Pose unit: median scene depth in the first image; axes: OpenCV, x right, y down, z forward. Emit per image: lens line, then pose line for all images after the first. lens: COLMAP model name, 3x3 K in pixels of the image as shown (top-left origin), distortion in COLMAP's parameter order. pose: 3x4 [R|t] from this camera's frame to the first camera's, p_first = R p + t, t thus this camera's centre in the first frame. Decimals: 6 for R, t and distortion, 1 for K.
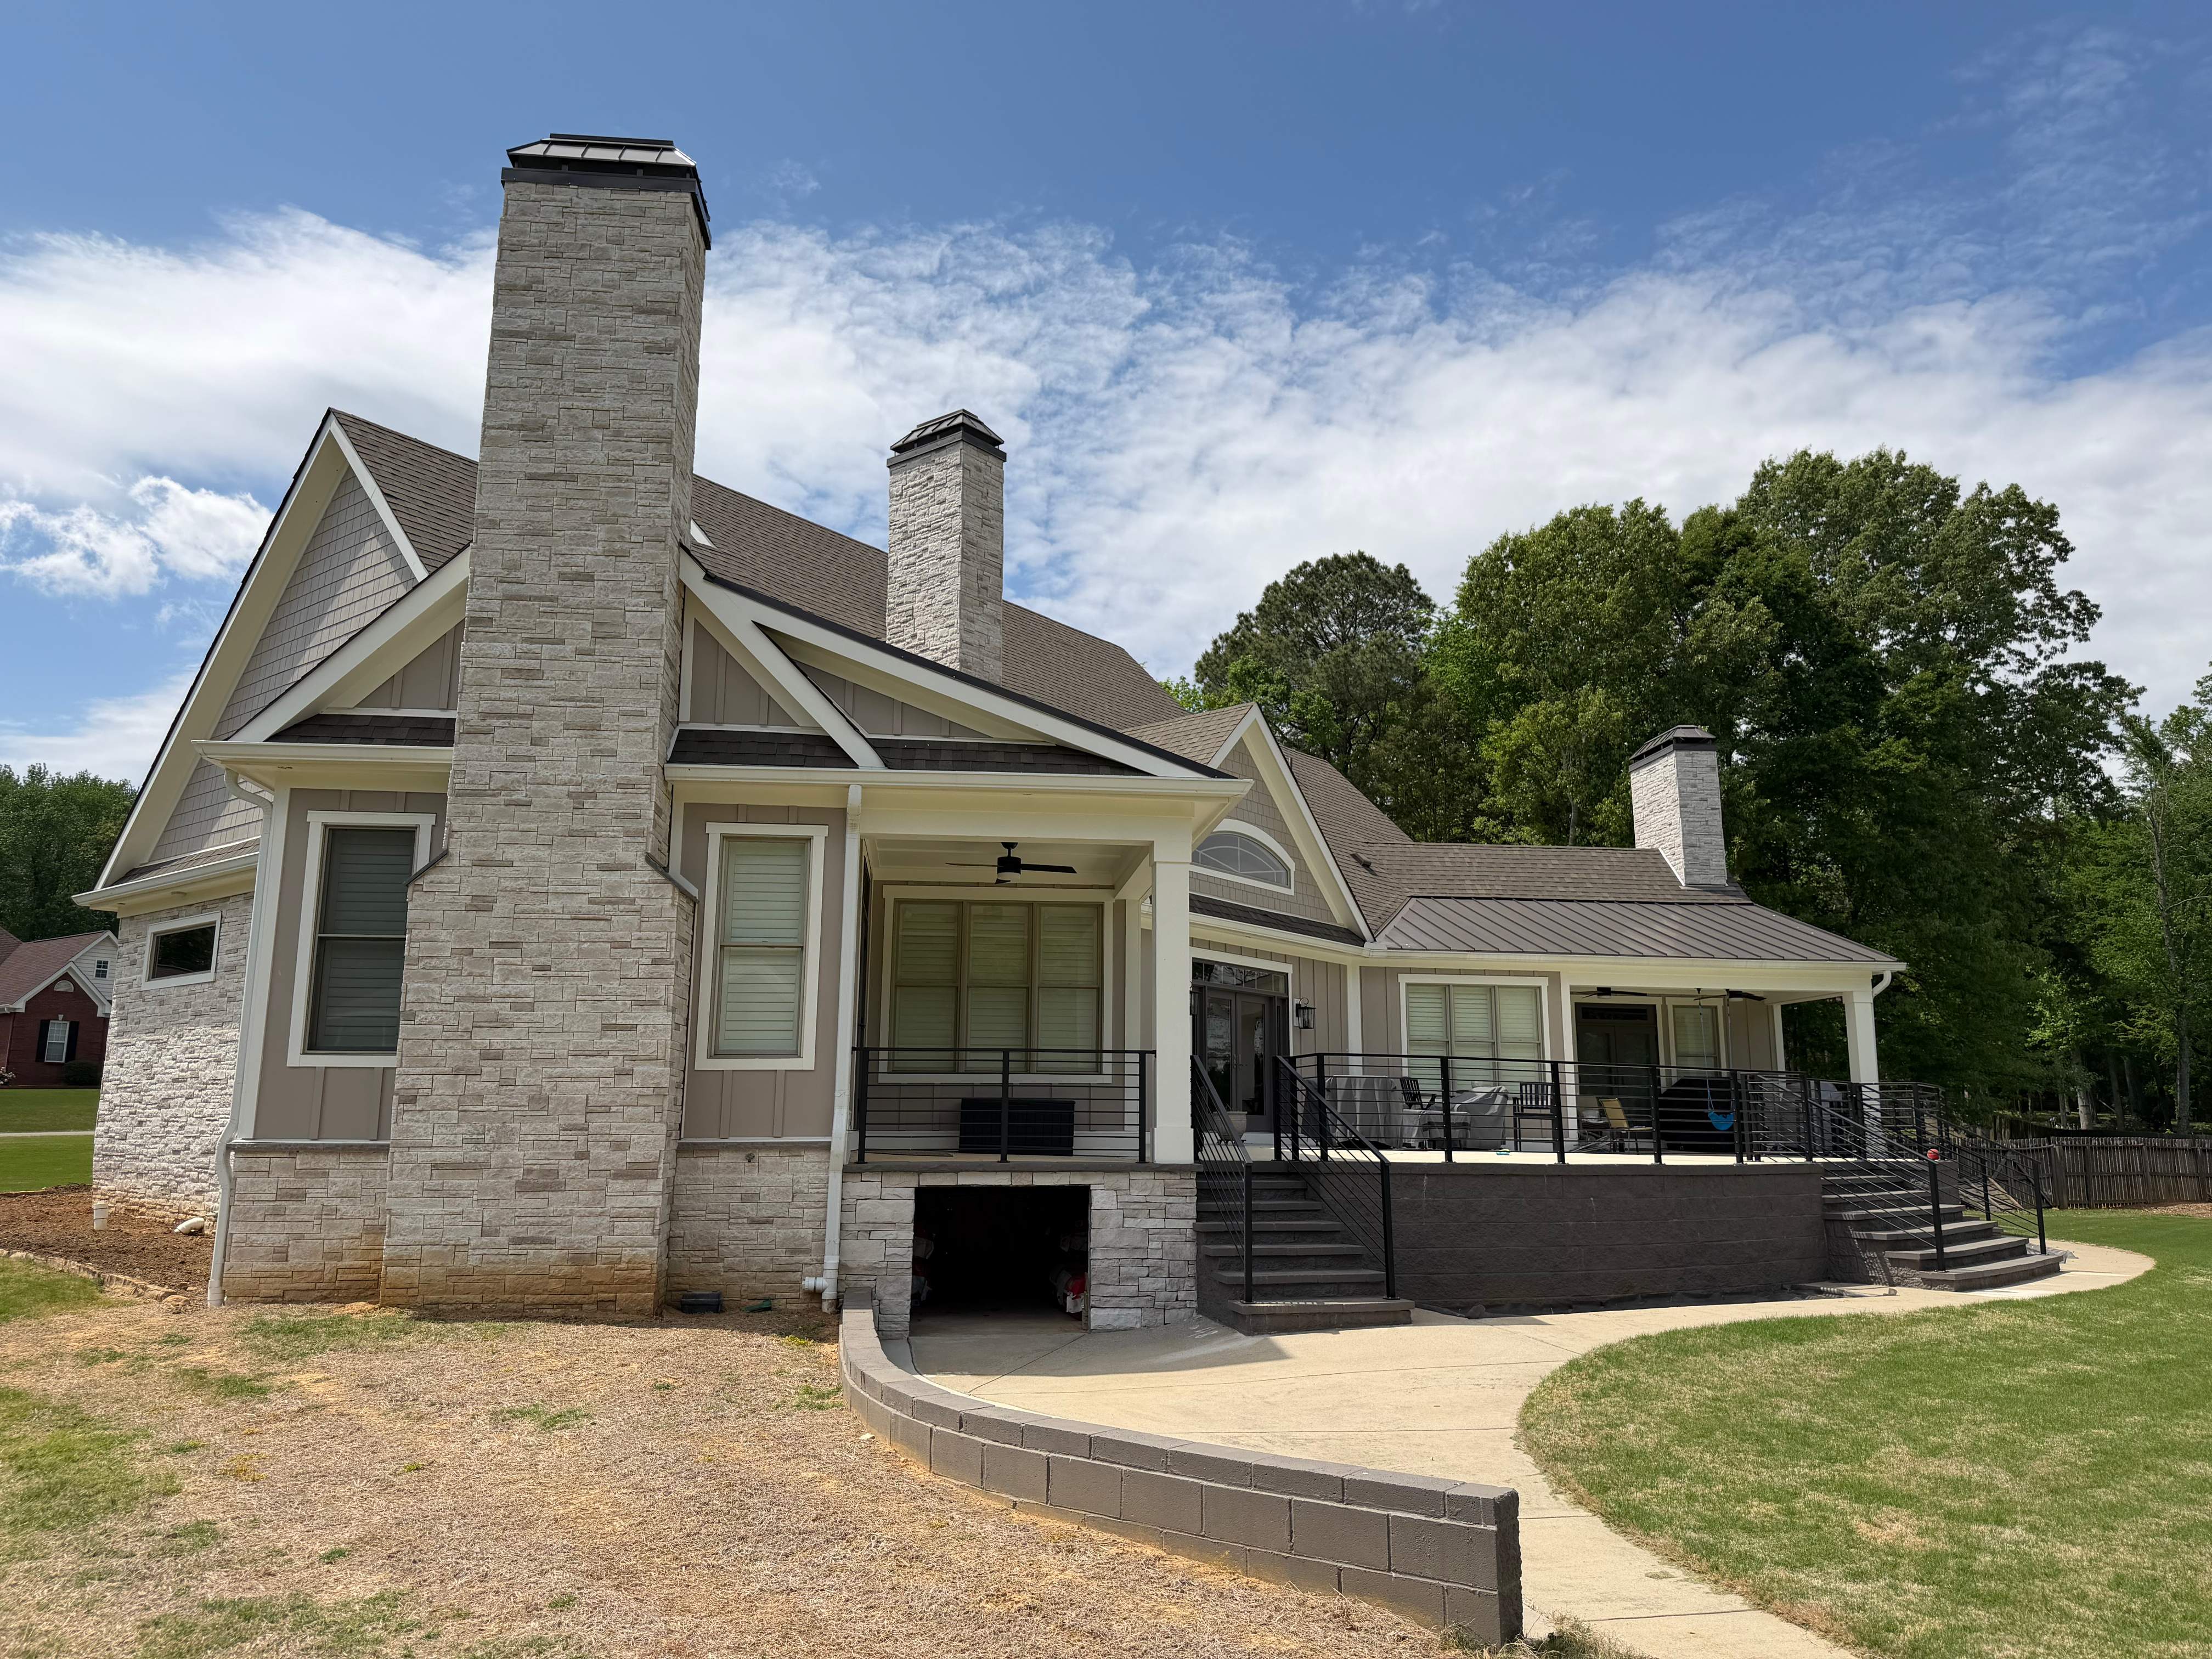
lens RADIAL K [[1551.6, 0, 1106.0], [0, 1551.6, 829.5], [0, 0, 1]] dist [0.050010, -0.064987]
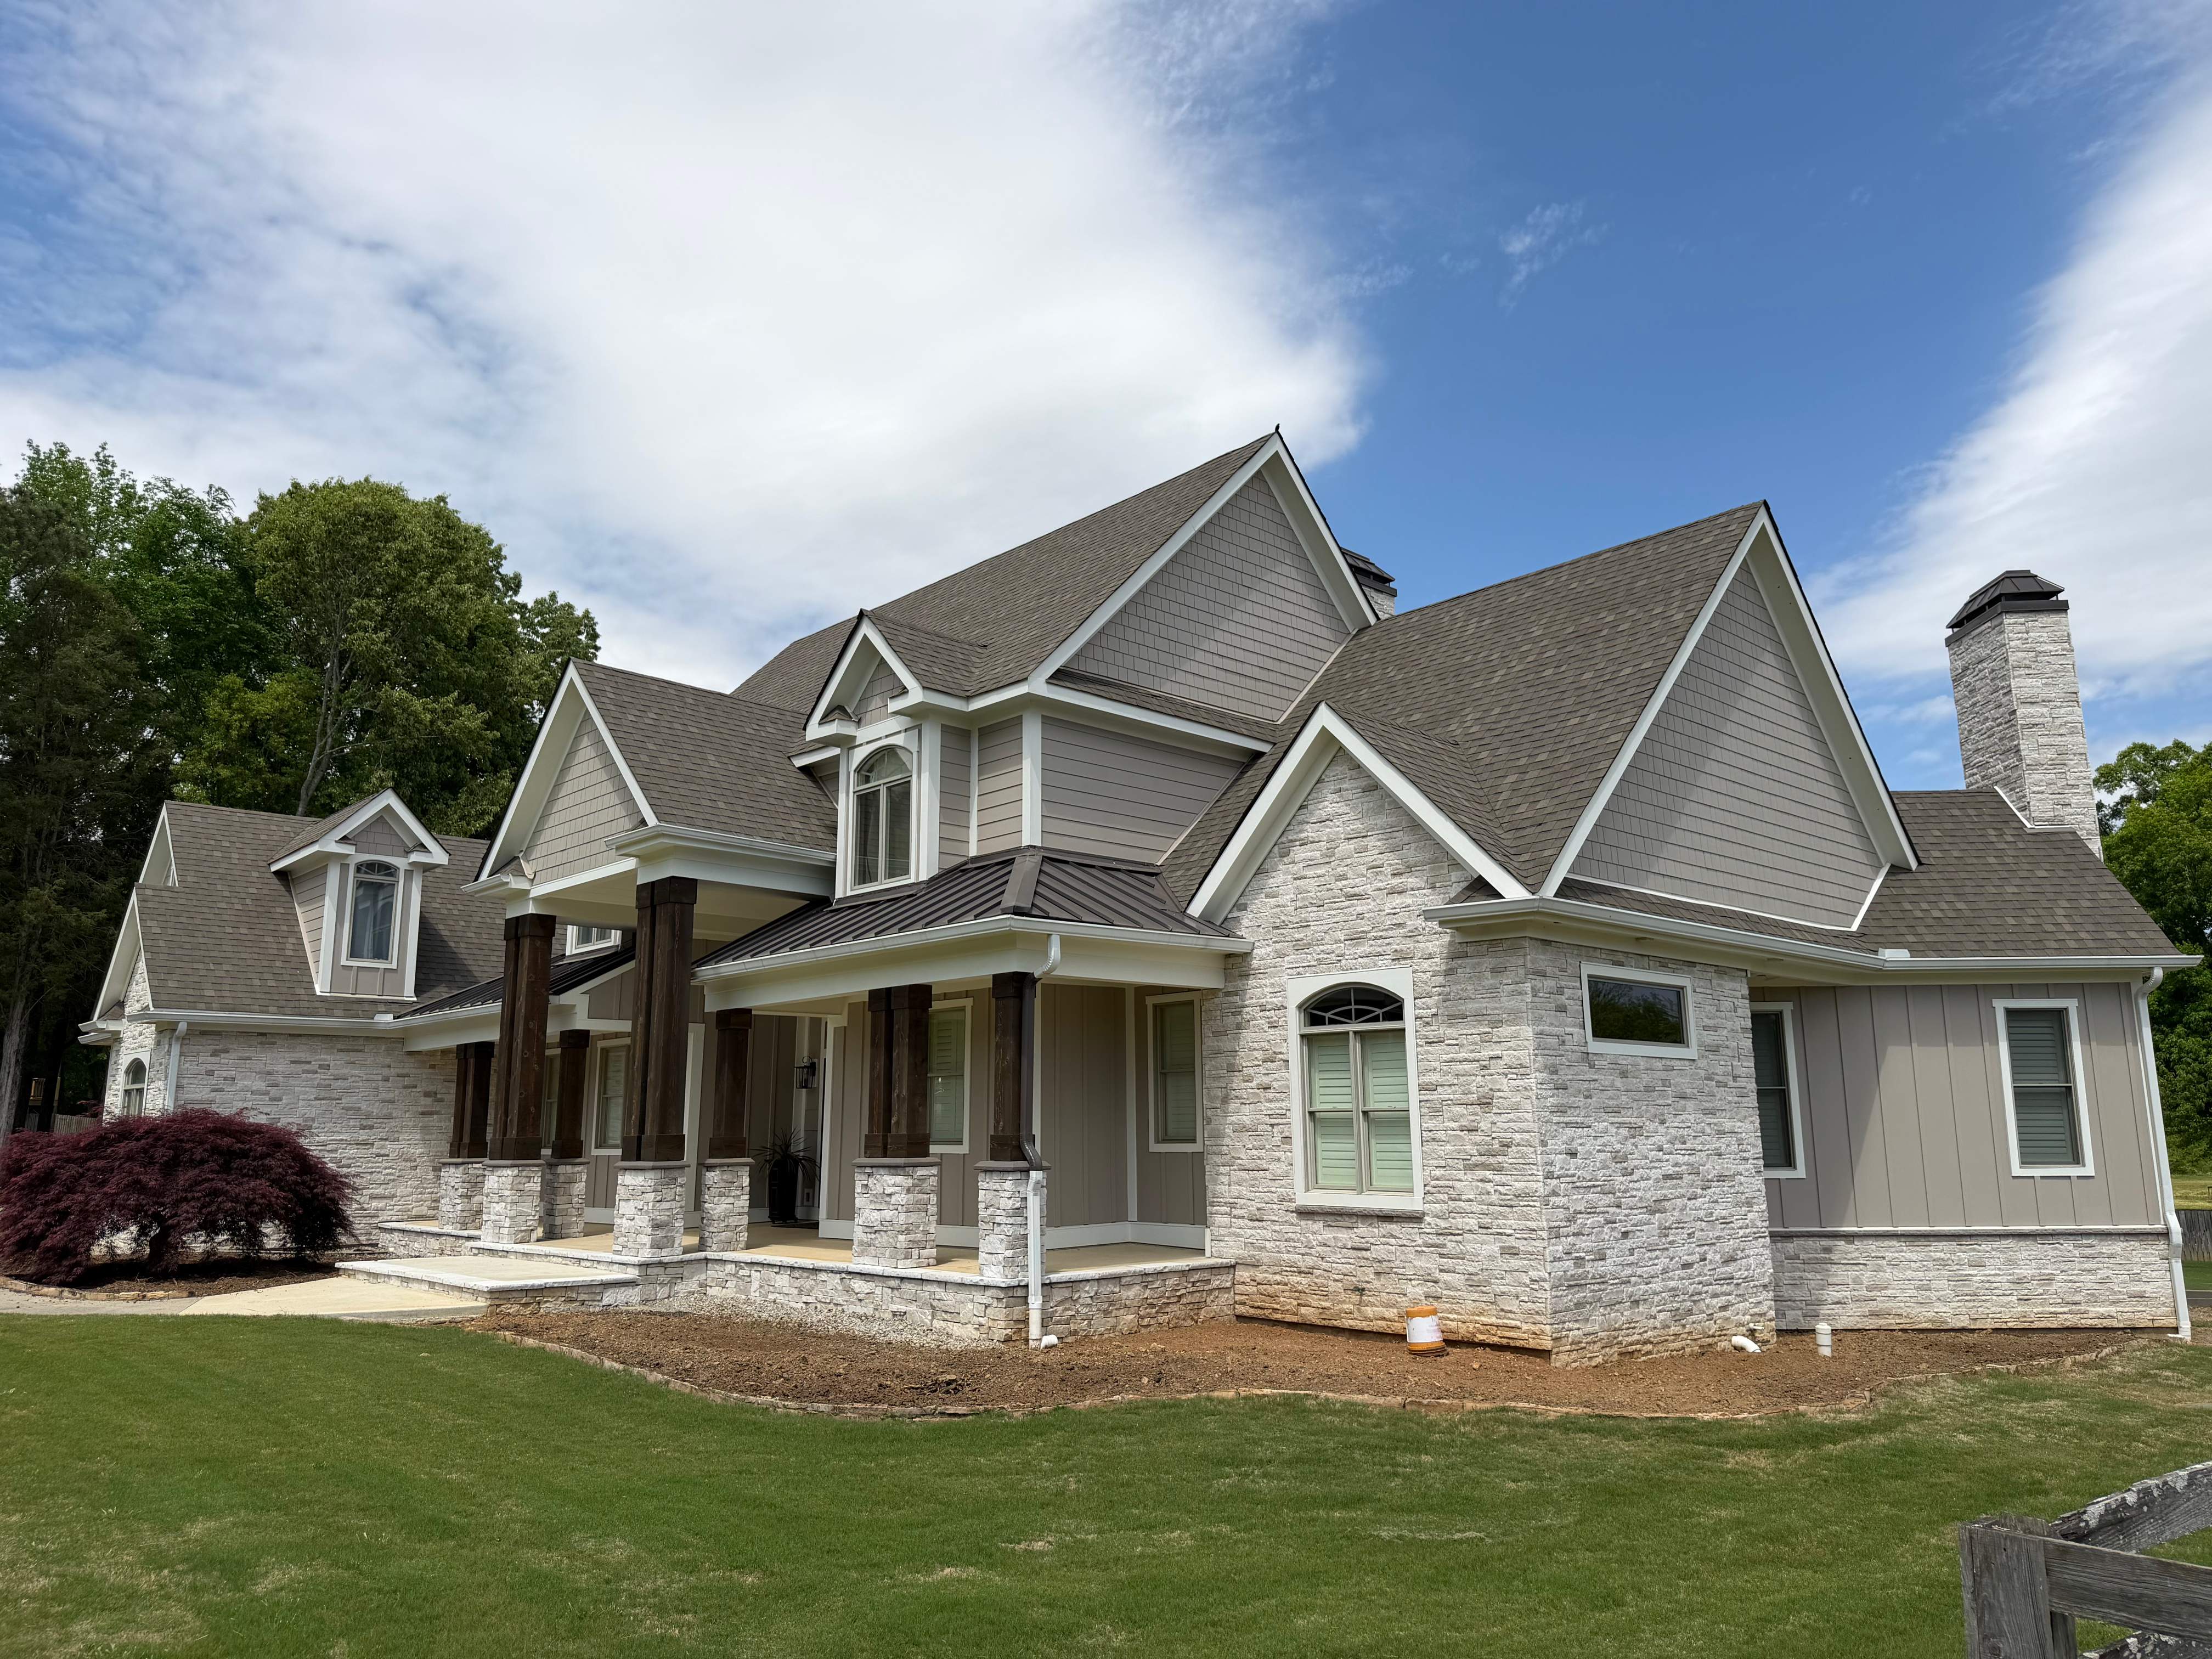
lens RADIAL K [[1551.6, 0, 1106.0], [0, 1551.6, 829.5], [0, 0, 1]] dist [0.050010, -0.064987]
pose [[0.146946, 0.185603, 0.971575, -2.207965], [-0.184234, 0.970186, -0.157474, 0.253530], [-0.971836, -0.155857, 0.176759, 1.775109]]
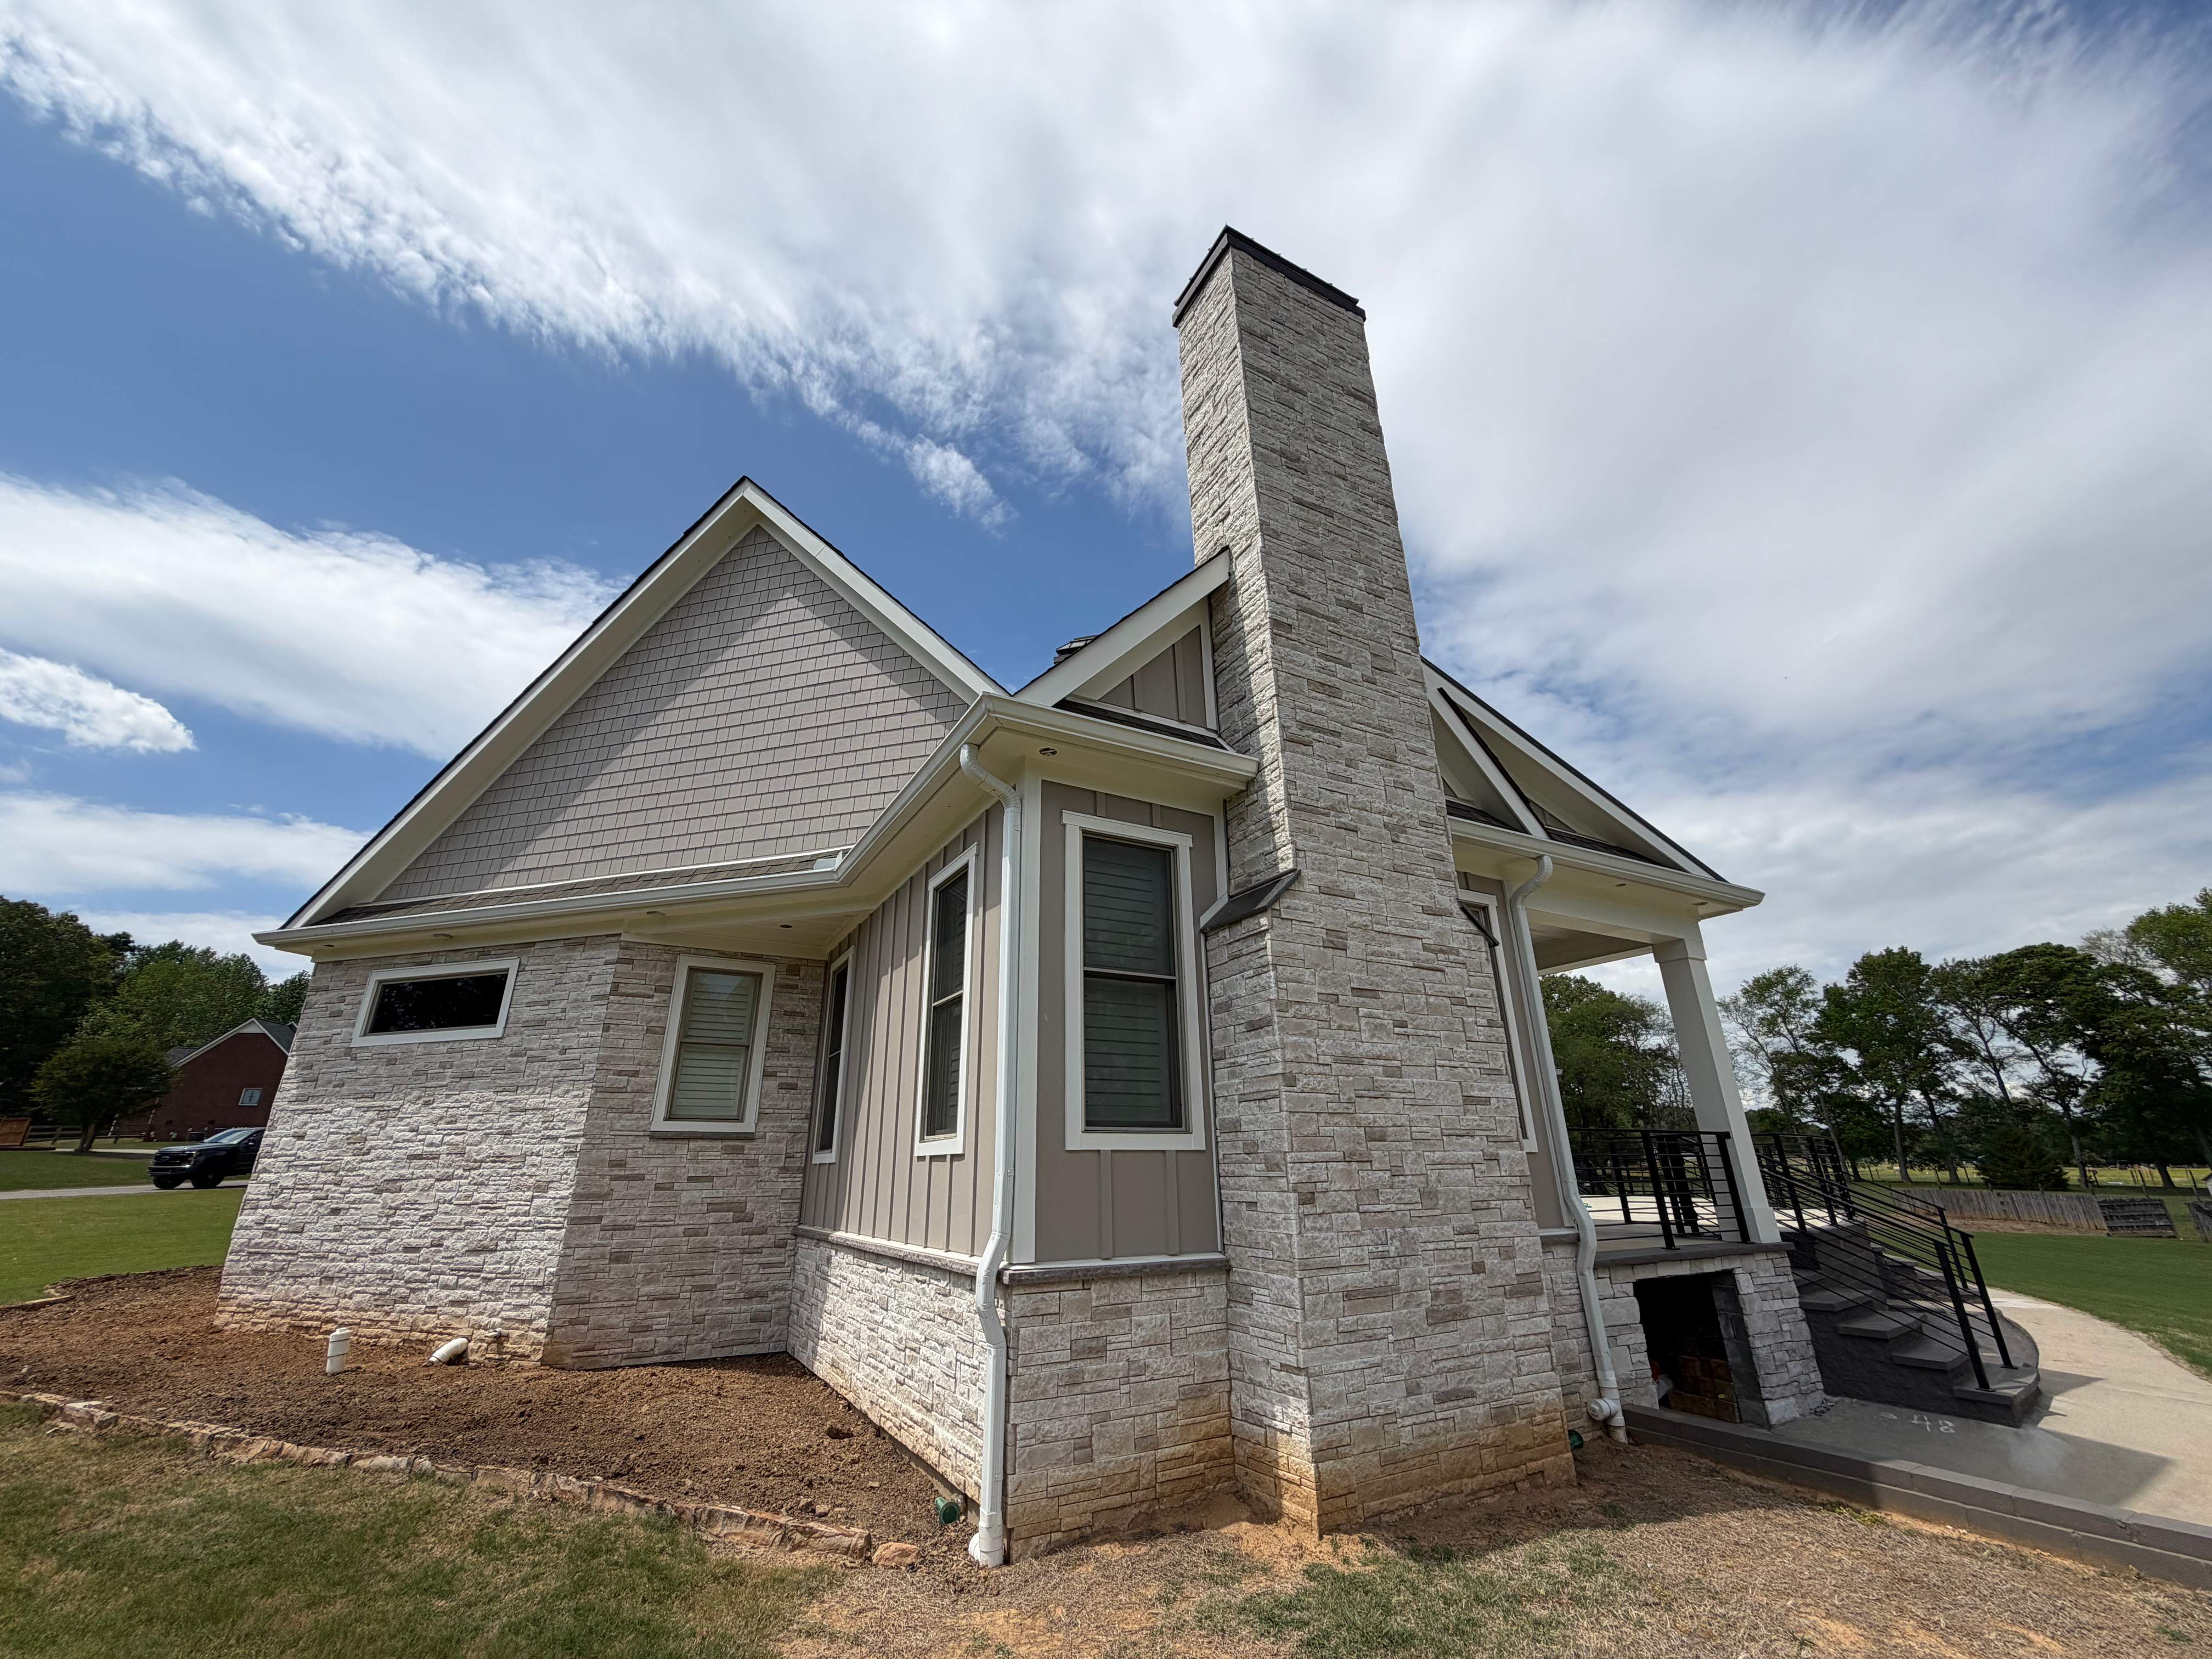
lens RADIAL K [[879.2, 0, 1100.4], [0, 879.2, 824.9], [0, 0, 1]] dist [-0.000169, 0.000221]
pose [[0.924902, 0.125645, 0.358844, -0.677423], [-0.058285, 0.979517, -0.192740, 0.083316], [-0.375711, 0.157350, 0.913281, 0.610290]]
